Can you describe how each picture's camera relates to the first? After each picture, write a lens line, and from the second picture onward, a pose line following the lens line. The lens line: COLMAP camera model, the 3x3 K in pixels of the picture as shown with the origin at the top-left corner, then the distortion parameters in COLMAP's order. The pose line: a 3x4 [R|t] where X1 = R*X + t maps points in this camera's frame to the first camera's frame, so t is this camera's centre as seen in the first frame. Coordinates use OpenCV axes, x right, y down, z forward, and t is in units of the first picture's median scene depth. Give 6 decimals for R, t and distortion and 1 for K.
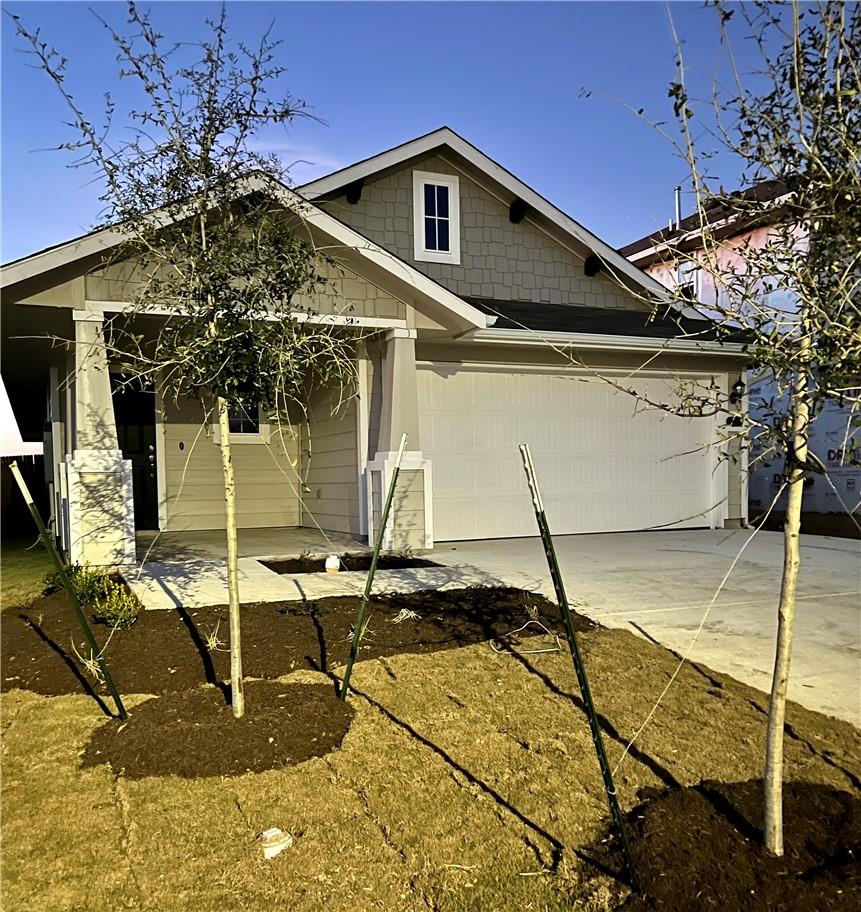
lens RADIAL K [[889.4, 0, 431.0], [0, 889.4, 513.1], [0, 0, 1]] dist [0.031552, 0.000000]
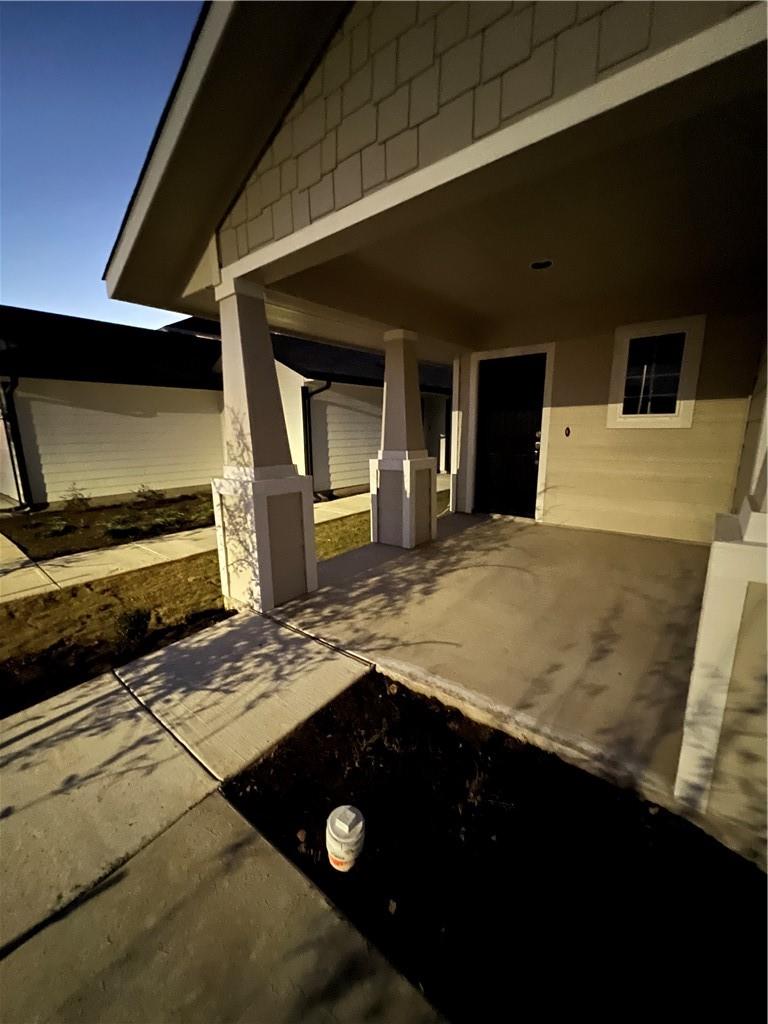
lens RADIAL K [[407.3, 0, 387.3], [0, 407.3, 510.8], [0, 0, 1]] dist [-0.002273, 0.000162]
pose [[0.440493, 0.187400, -0.877979, 0.016649], [-0.024764, 0.980135, 0.196780, -0.093441], [0.897414, -0.064938, 0.436383, 0.834424]]
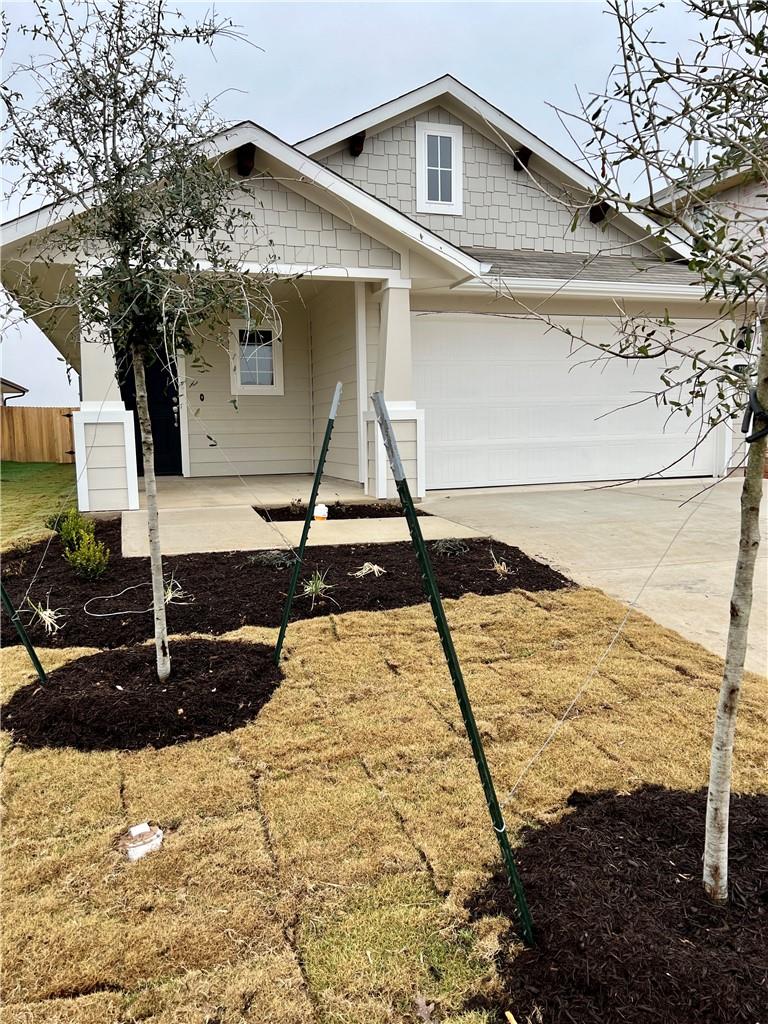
lens RADIAL K [[787.0, 0, 376.7], [0, 787.0, 507.1], [0, 0, 1]] dist [0.032881, -0.023610]
pose [[0.993257, 0.010845, -0.115421, 0.052186], [-0.003335, 0.997875, 0.065067, -0.006770], [0.115881, -0.064243, 0.991183, 0.091100]]
